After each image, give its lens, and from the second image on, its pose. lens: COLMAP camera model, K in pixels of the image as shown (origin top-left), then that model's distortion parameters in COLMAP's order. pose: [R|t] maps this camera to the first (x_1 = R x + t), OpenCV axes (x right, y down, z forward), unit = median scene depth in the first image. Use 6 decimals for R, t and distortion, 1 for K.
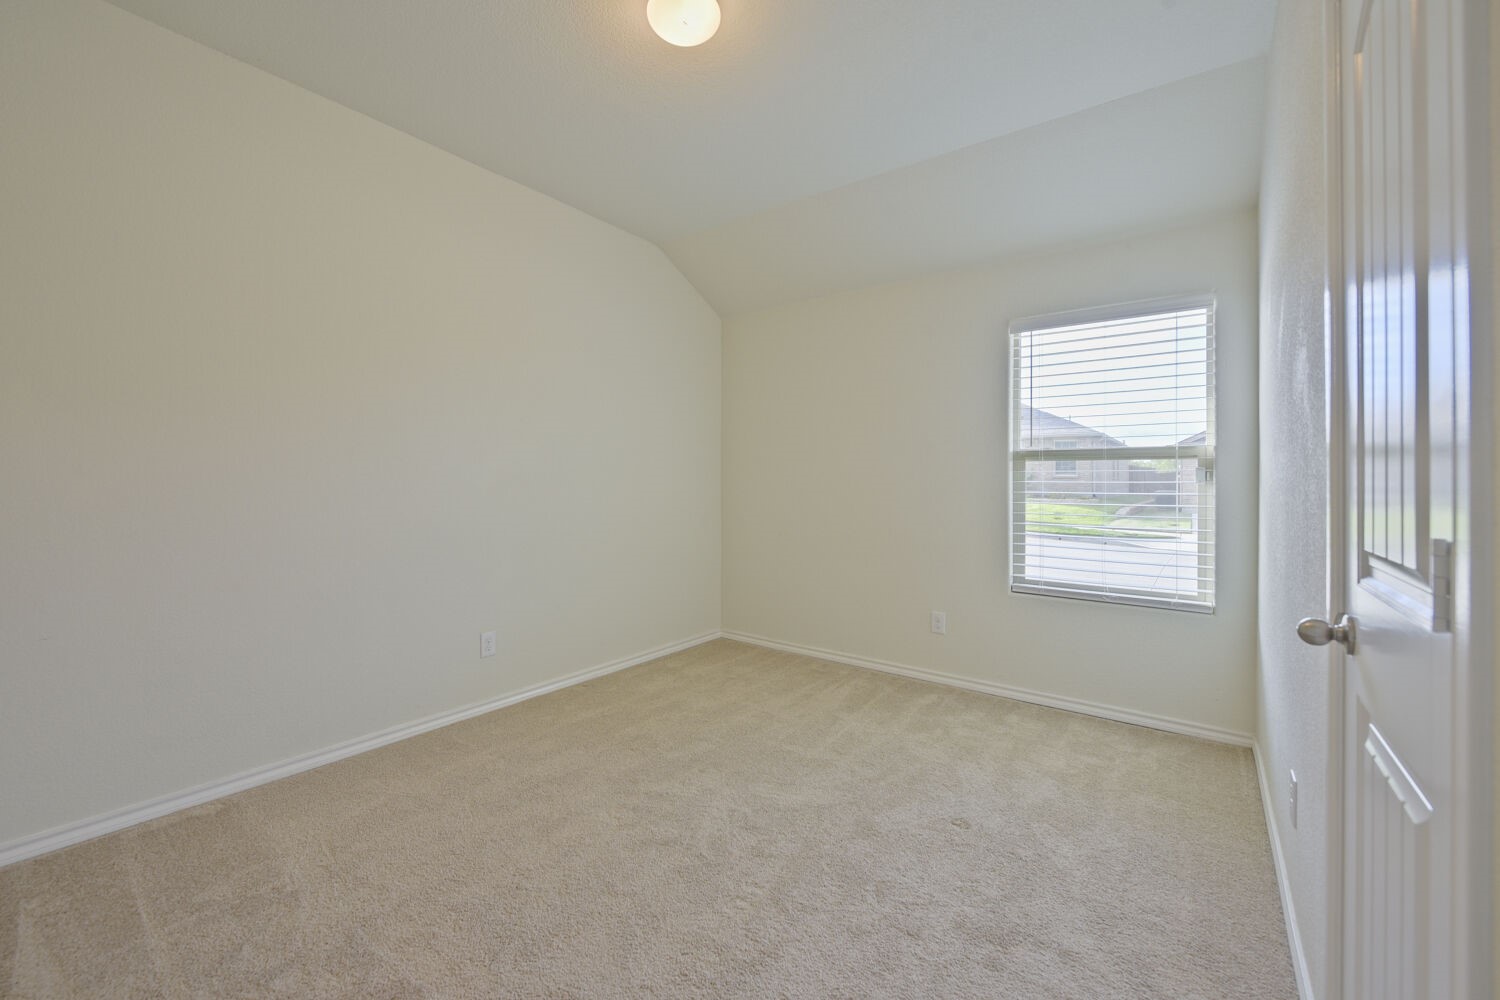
lens RADIAL K [[598.9, 0, 739.9], [0, 598.9, 477.4], [0, 0, 1]] dist [0.003146, -0.001491]
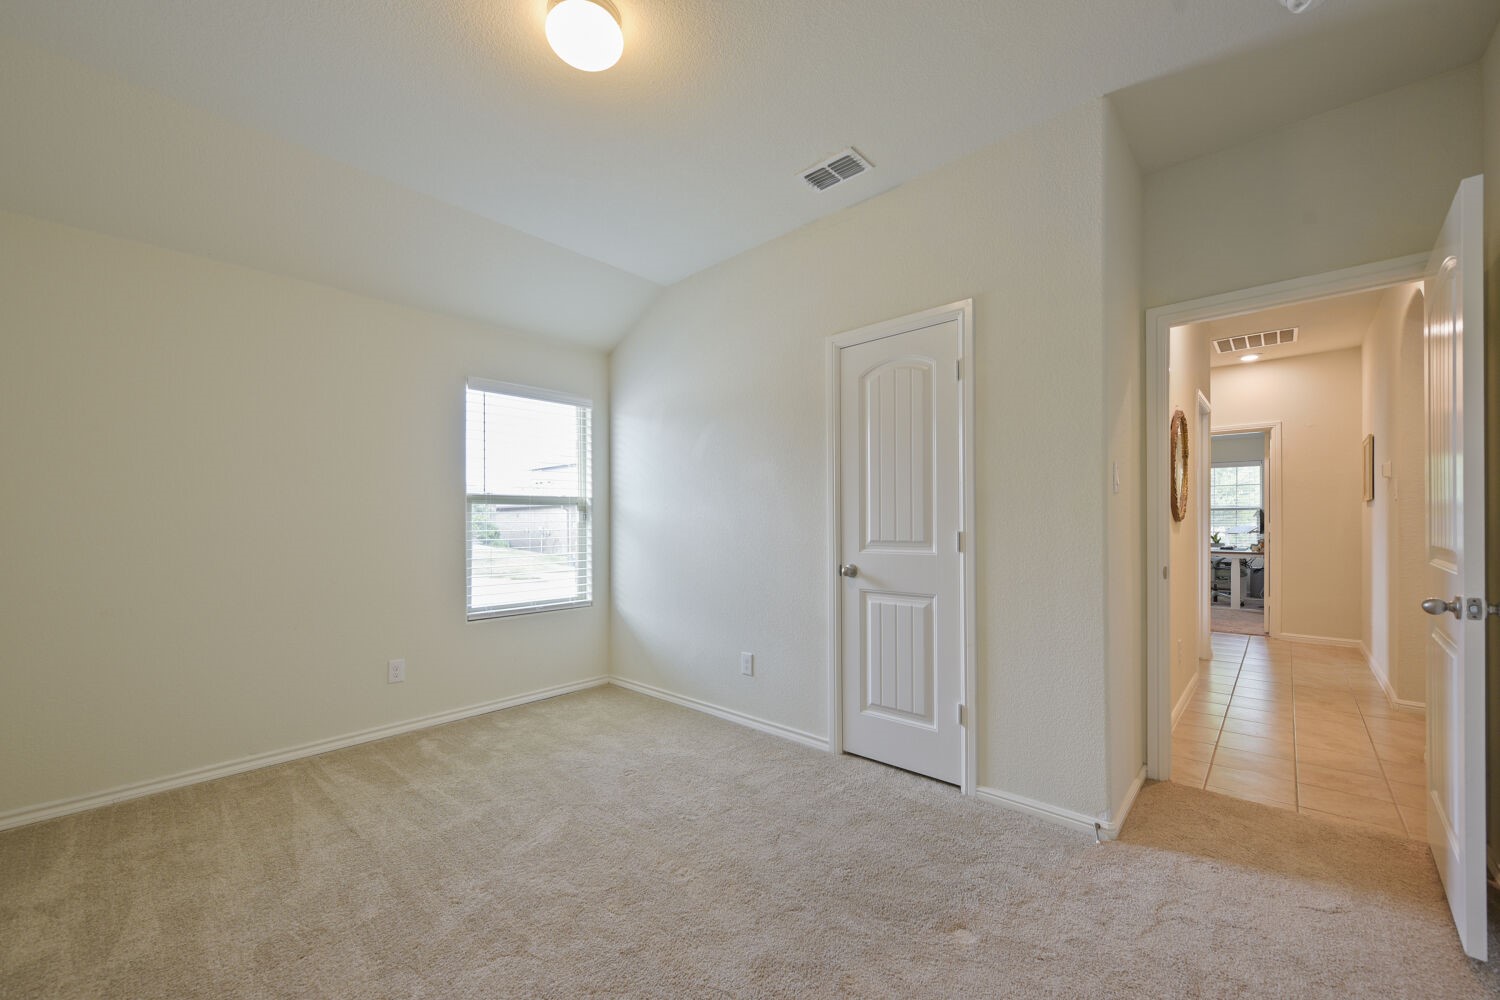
lens RADIAL K [[598.9, 0, 747.0], [0, 598.9, 512.2], [0, 0, 1]] dist [0.003146, -0.001491]
pose [[0.086164, 0.009940, 0.996231, -0.674129], [0.002936, 0.999943, -0.010231, 0.003165], [-0.996277, 0.003807, 0.086130, 0.432907]]
